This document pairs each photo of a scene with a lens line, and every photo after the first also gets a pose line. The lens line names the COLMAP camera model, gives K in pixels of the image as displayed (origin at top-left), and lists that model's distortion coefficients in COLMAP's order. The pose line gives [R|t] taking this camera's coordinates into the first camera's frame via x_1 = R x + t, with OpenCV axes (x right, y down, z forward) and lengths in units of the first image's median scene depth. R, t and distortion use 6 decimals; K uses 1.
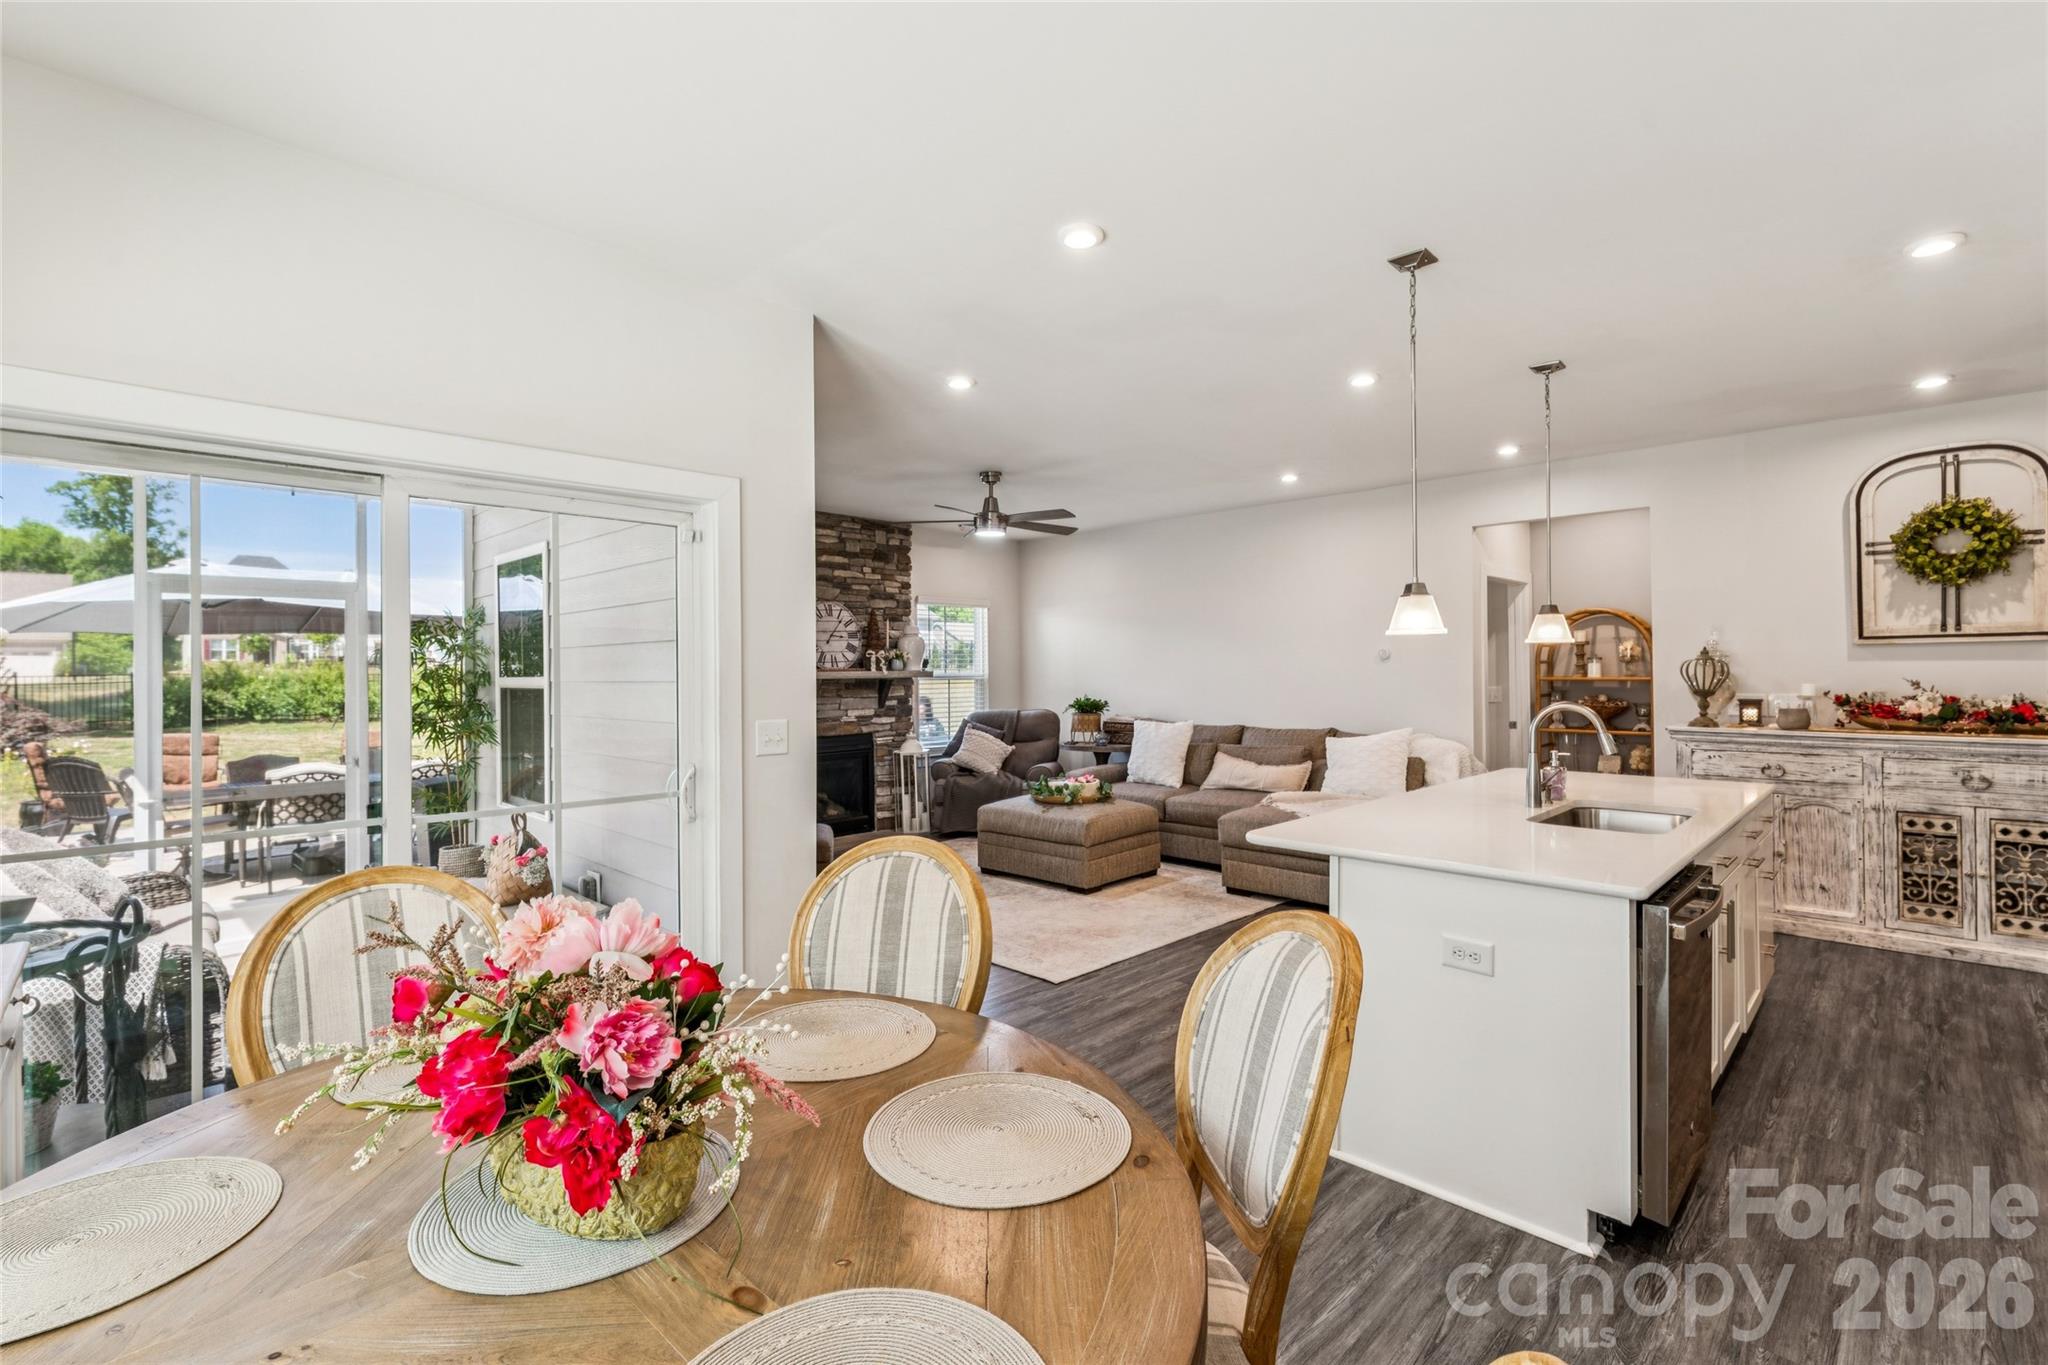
lens RADIAL K [[921.1, 0, 1016.5], [0, 921.1, 666.2], [0, 0, 1]] dist [0.000462, 0.000258]
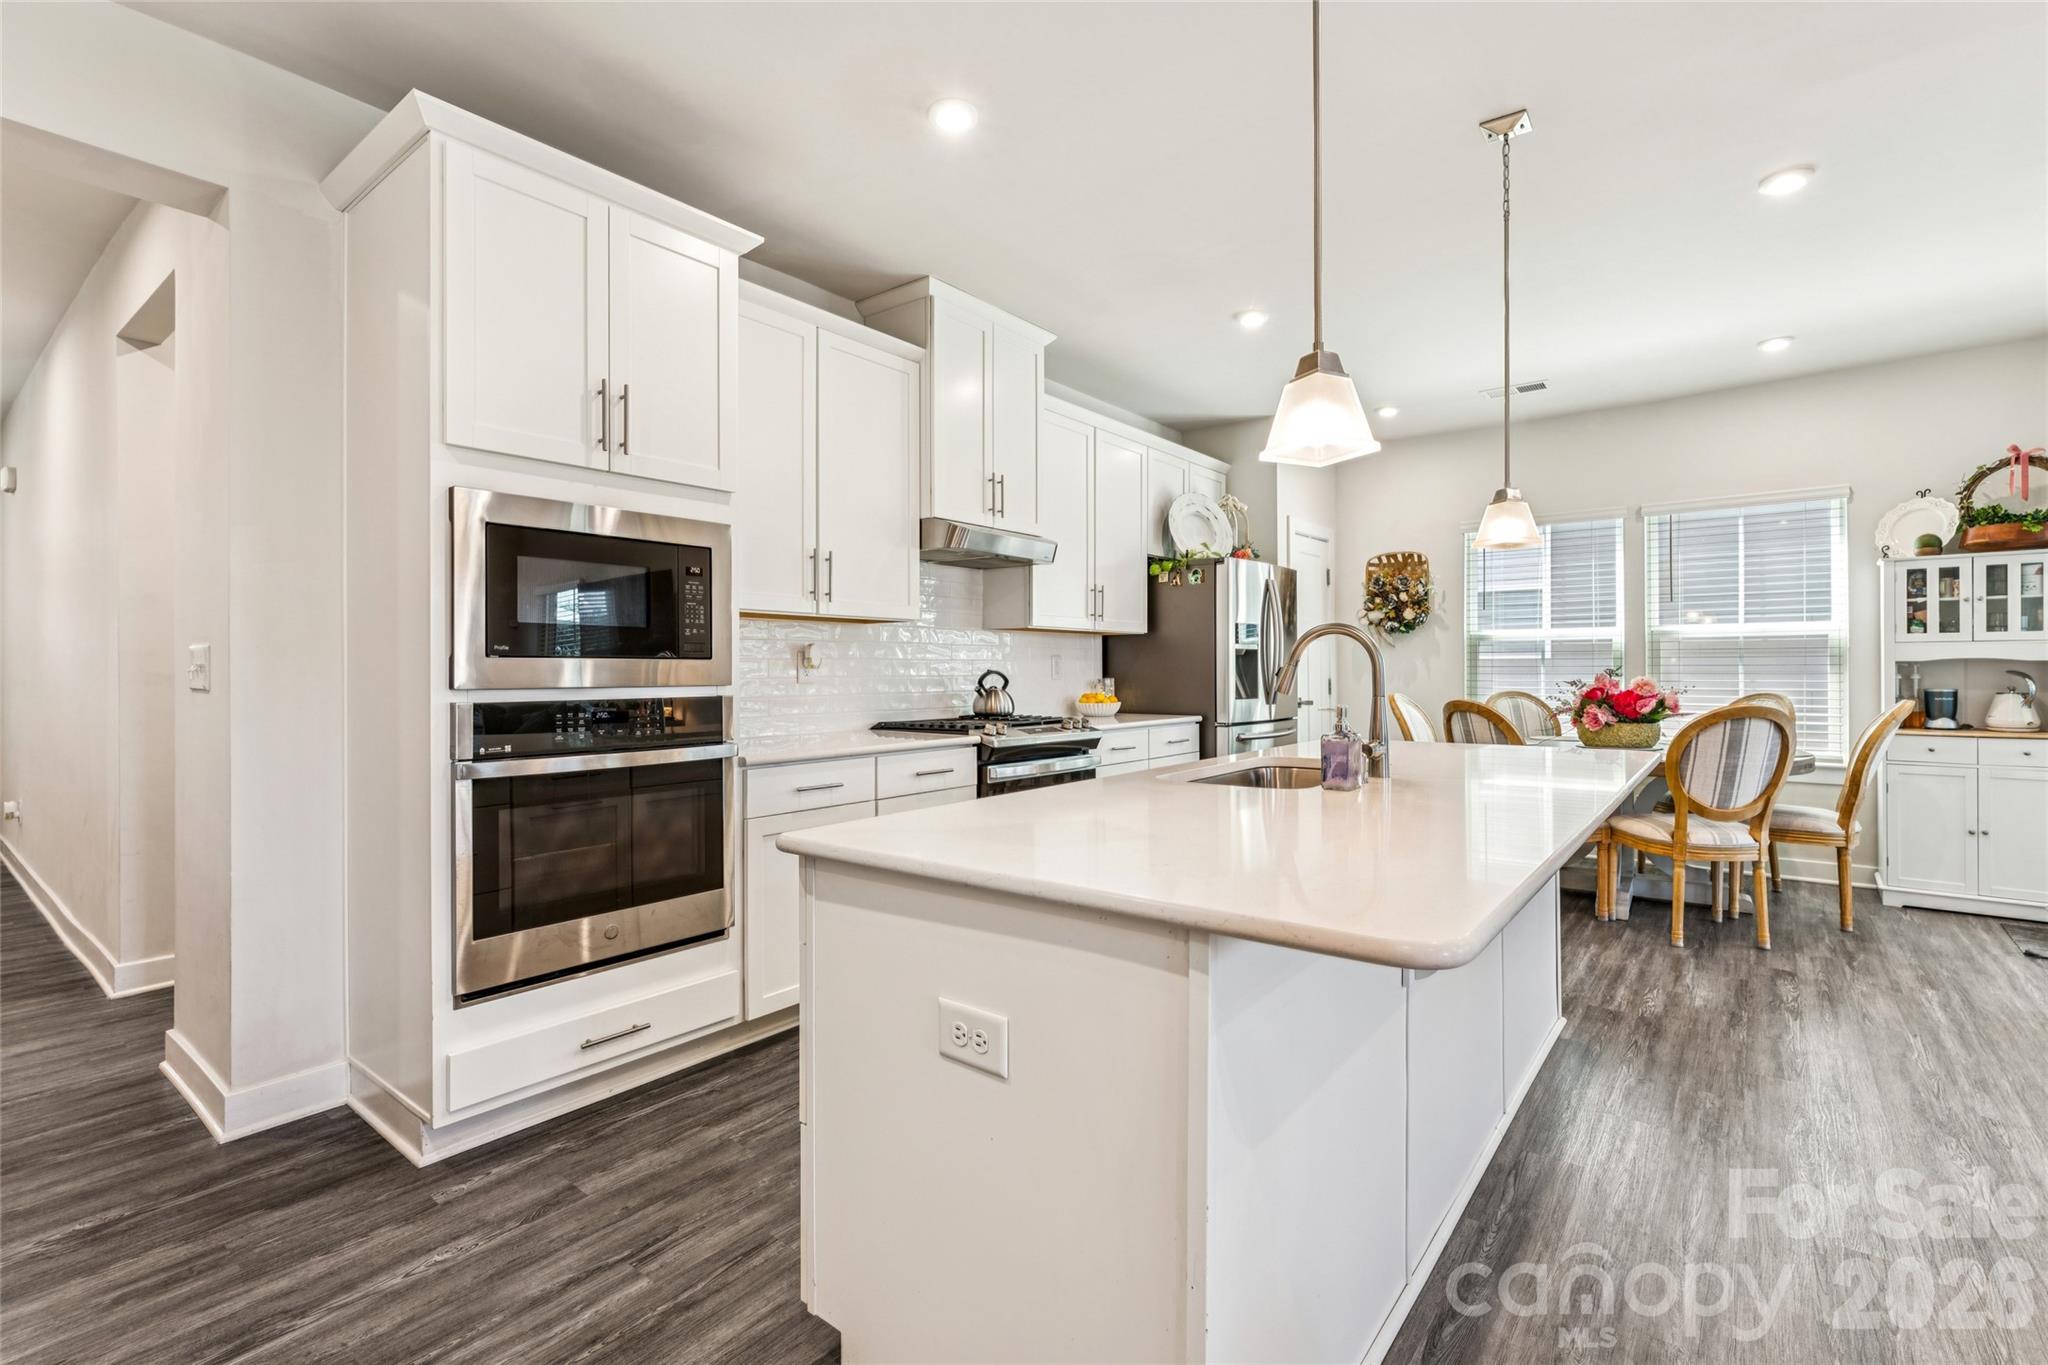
lens RADIAL K [[932.8, 0, 1017.7], [0, 932.8, 668.3], [0, 0, 1]] dist [-0.000098, 0.001193]
pose [[-0.993744, 0.011305, -0.111107, 0.641926], [0.011647, 0.999929, -0.002424, 0.051469], [0.111072, -0.003703, -0.993805, 1.176918]]
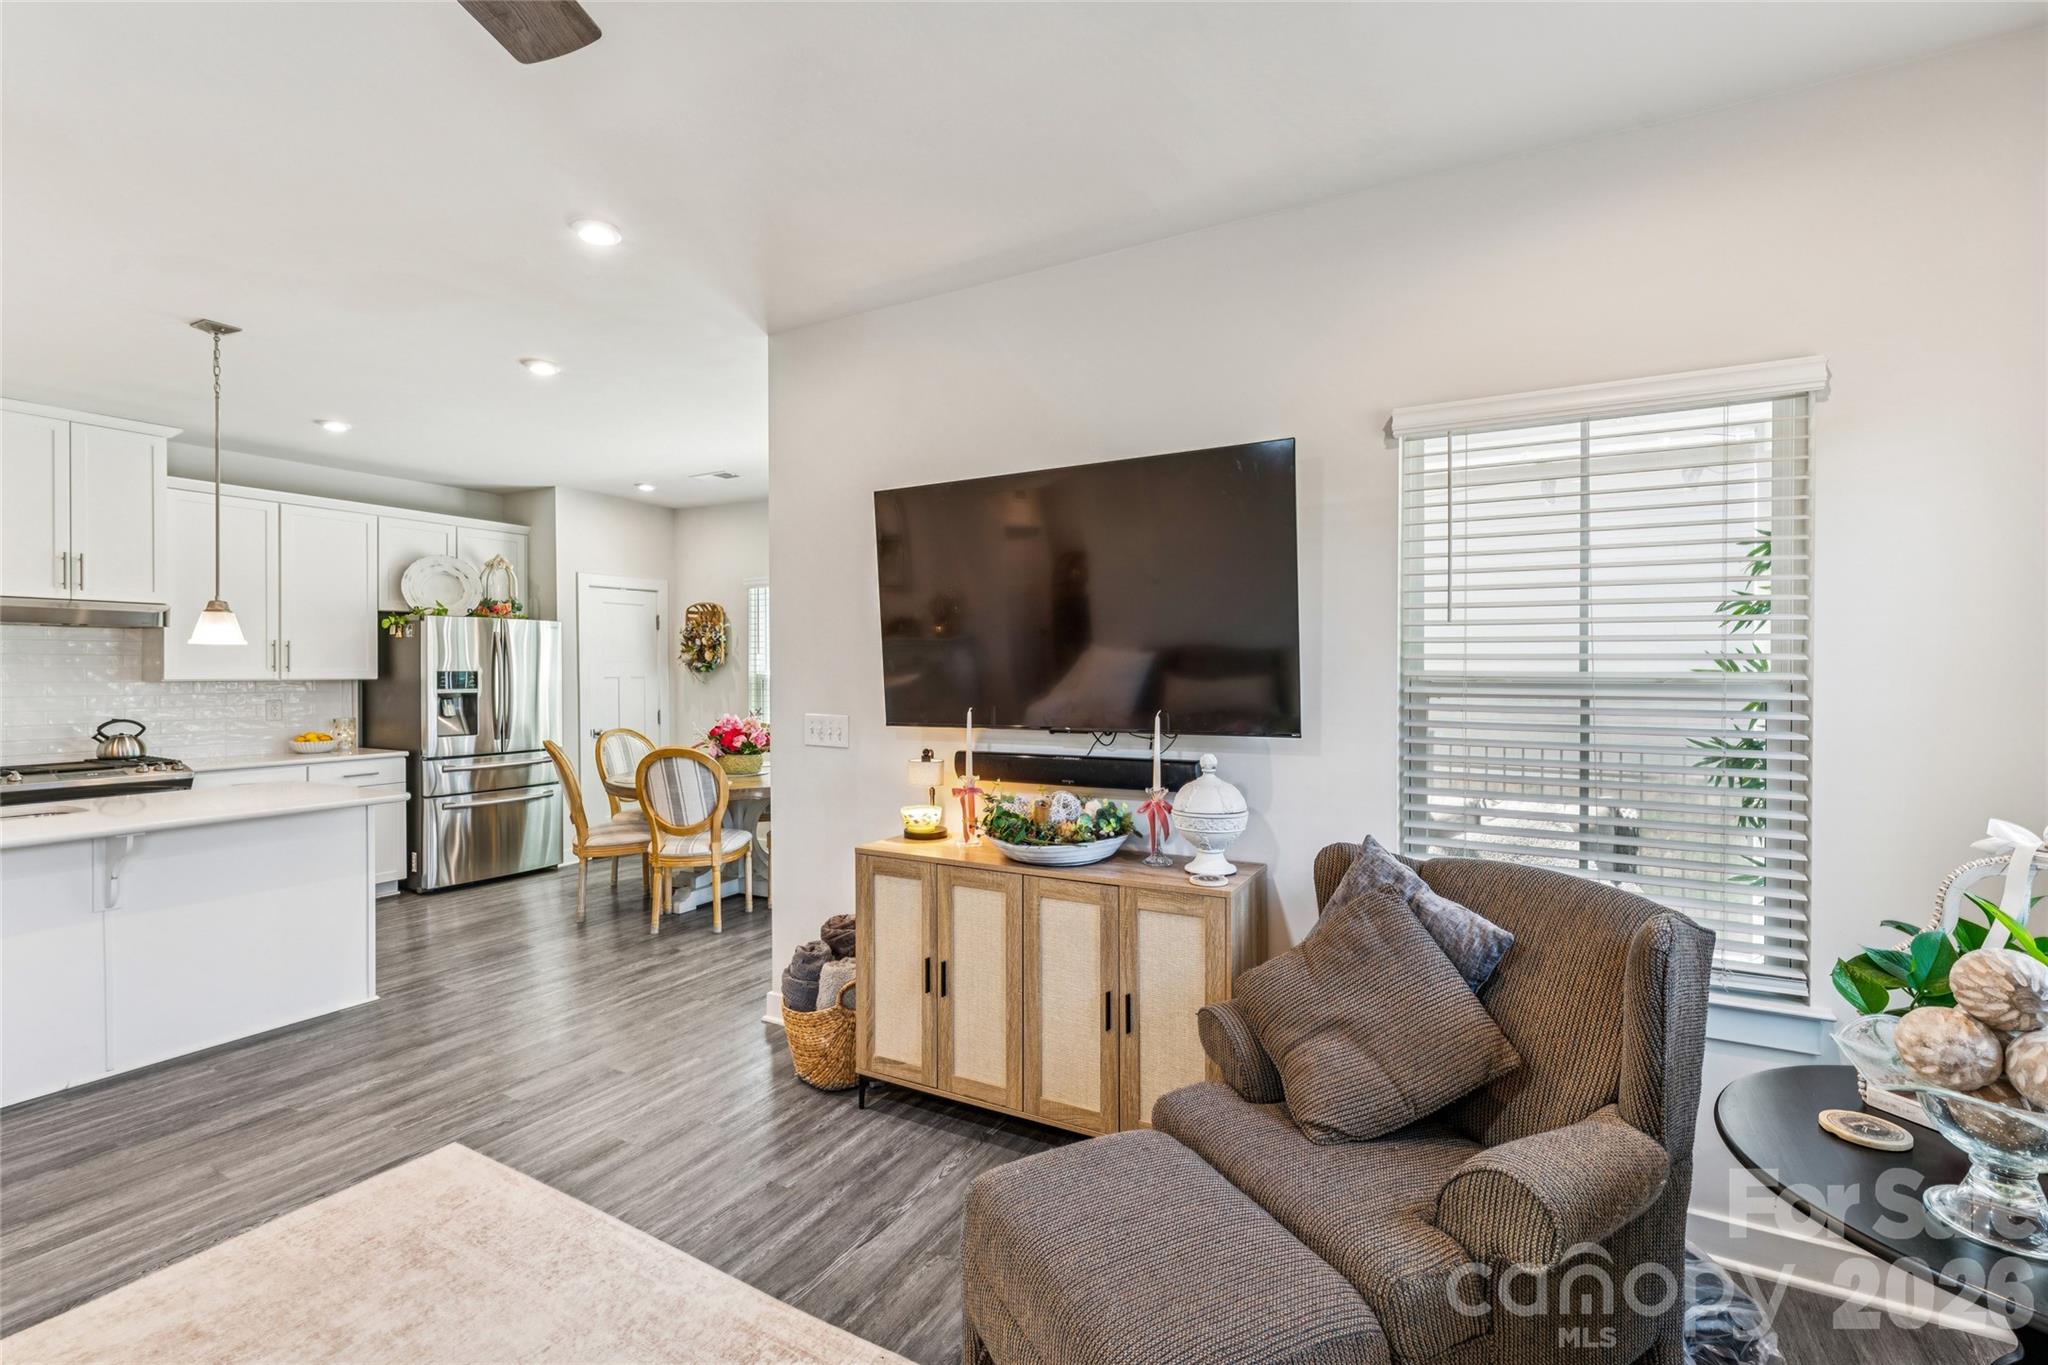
lens RADIAL K [[916.5, 0, 1024.5], [0, 916.5, 674.8], [0, 0, 1]] dist [0.000140, -0.000175]
pose [[-0.964459, 0.014289, -0.263847, -0.161569], [0.013260, 0.999896, 0.005681, 0.007489], [0.263901, 0.001981, -0.964548, 1.535073]]
